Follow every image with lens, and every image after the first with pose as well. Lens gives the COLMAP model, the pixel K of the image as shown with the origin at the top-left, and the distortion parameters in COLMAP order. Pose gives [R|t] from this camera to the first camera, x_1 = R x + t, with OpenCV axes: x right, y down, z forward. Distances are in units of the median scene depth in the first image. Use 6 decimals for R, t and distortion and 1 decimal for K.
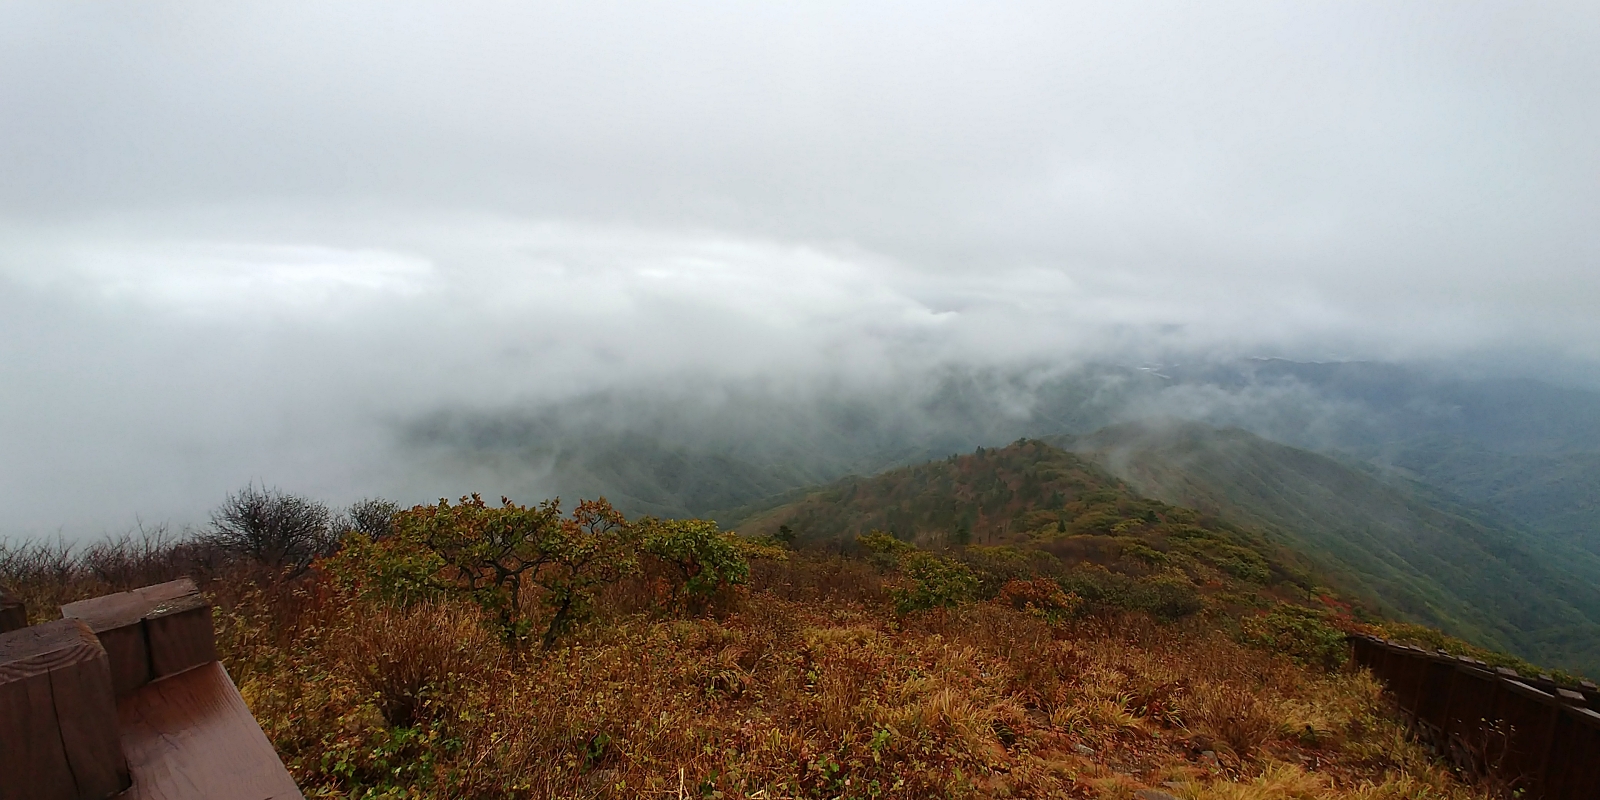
lens RADIAL K [[695.8, 0, 801.9], [0, 695.8, 408.1], [0, 0, 1]] dist [-0.028822, 0.006795]
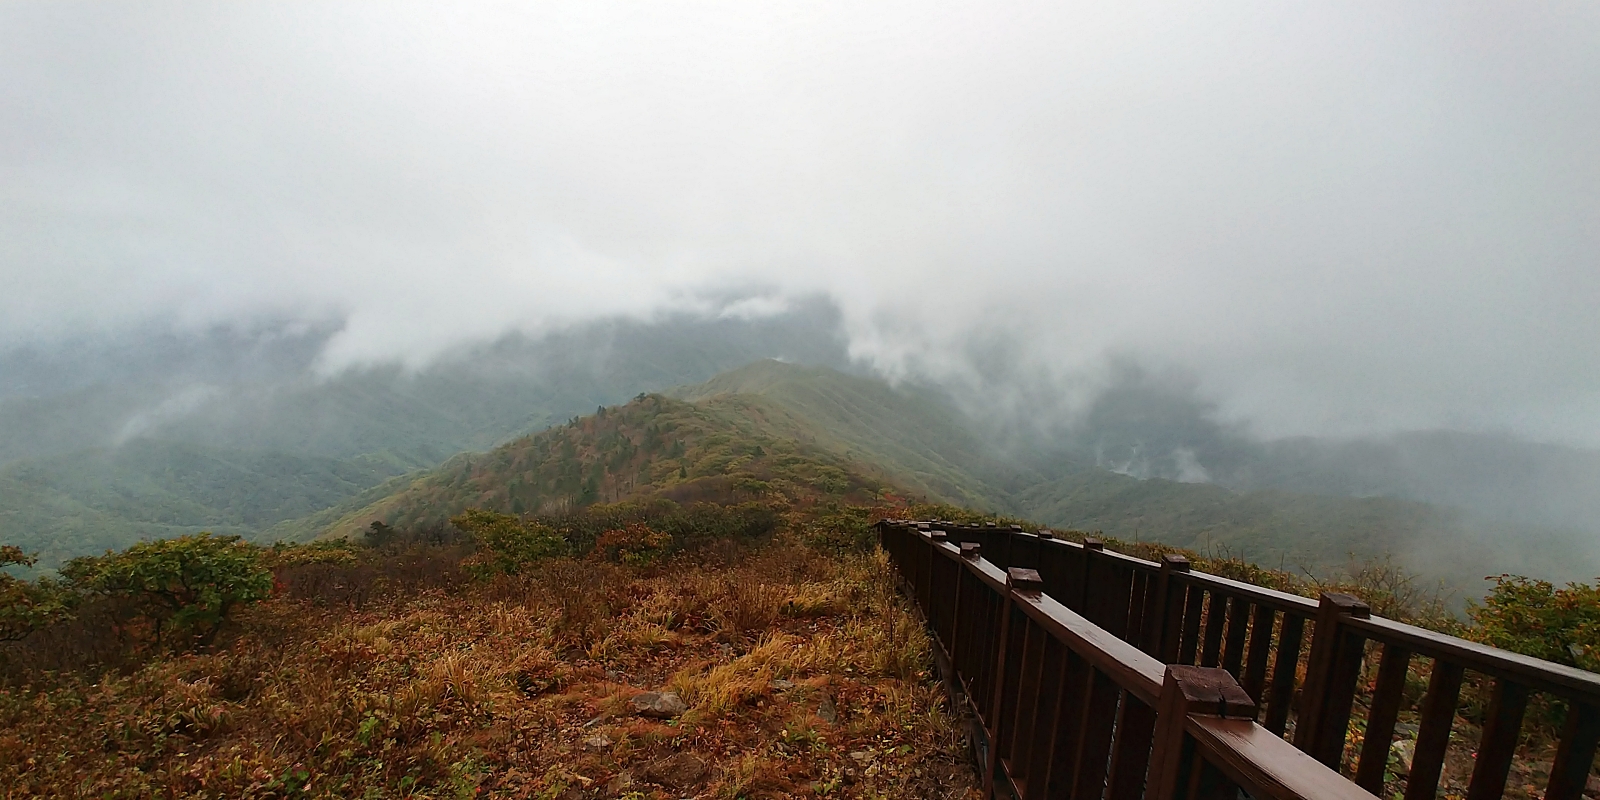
lens RADIAL K [[695.8, 0, 807.5], [0, 695.8, 411.5], [0, 0, 1]] dist [-0.028822, 0.006795]
pose [[0.858249, -0.115855, 0.499985, 0.072628], [0.083589, 0.992735, 0.086549, 0.009335], [-0.506380, -0.032487, 0.861698, -0.026457]]
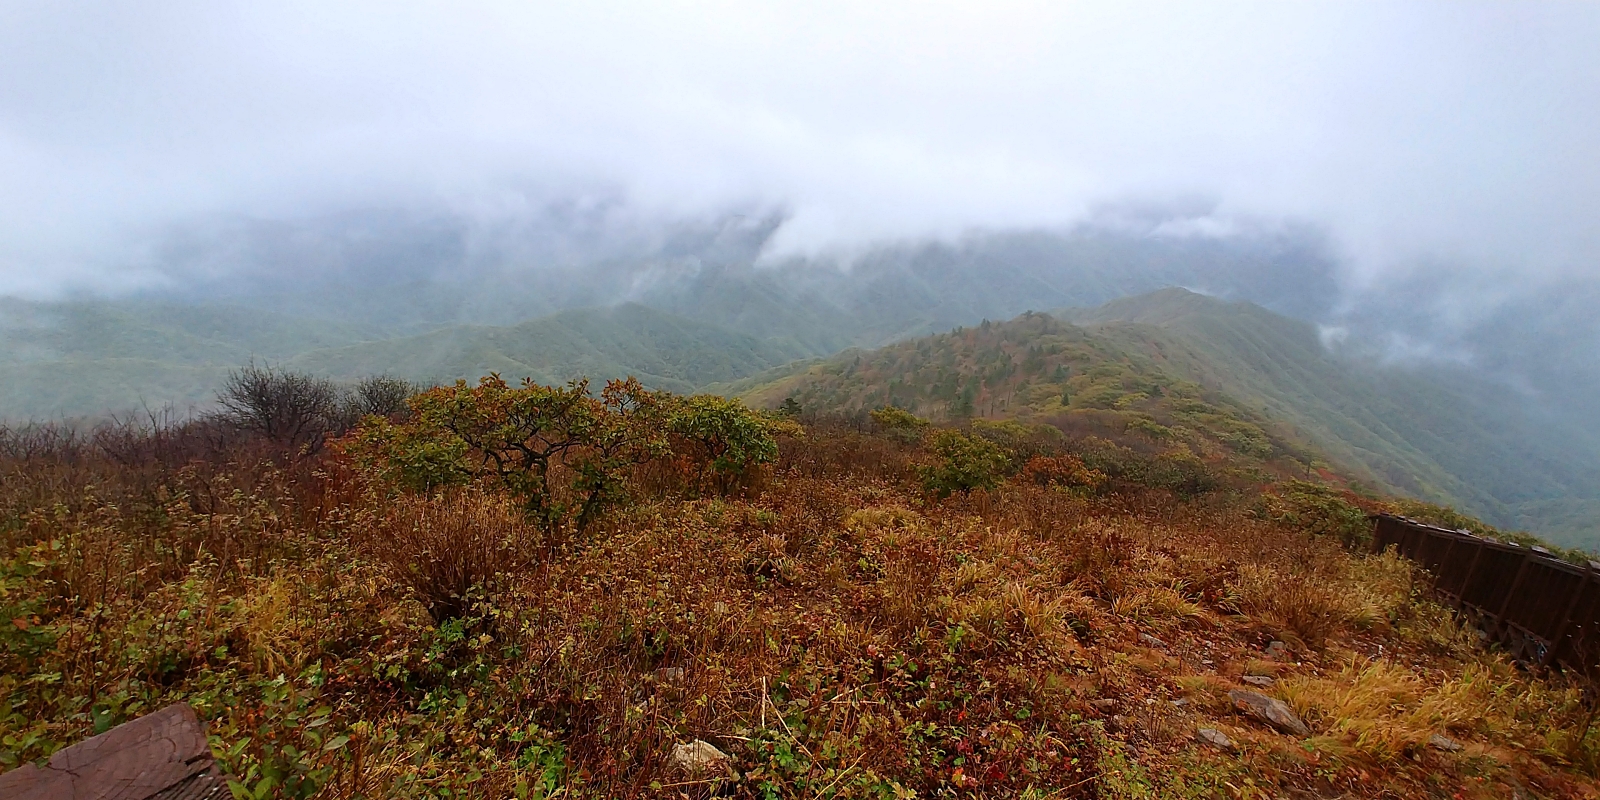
lens RADIAL K [[695.8, 0, 797.5], [0, 695.8, 412.4], [0, 0, 1]] dist [-0.028822, 0.006795]
pose [[0.999992, 0.002518, -0.002967, -0.035314], [-0.001912, 0.981957, 0.189095, -0.000901], [0.003389, -0.189087, 0.981954, 0.042800]]
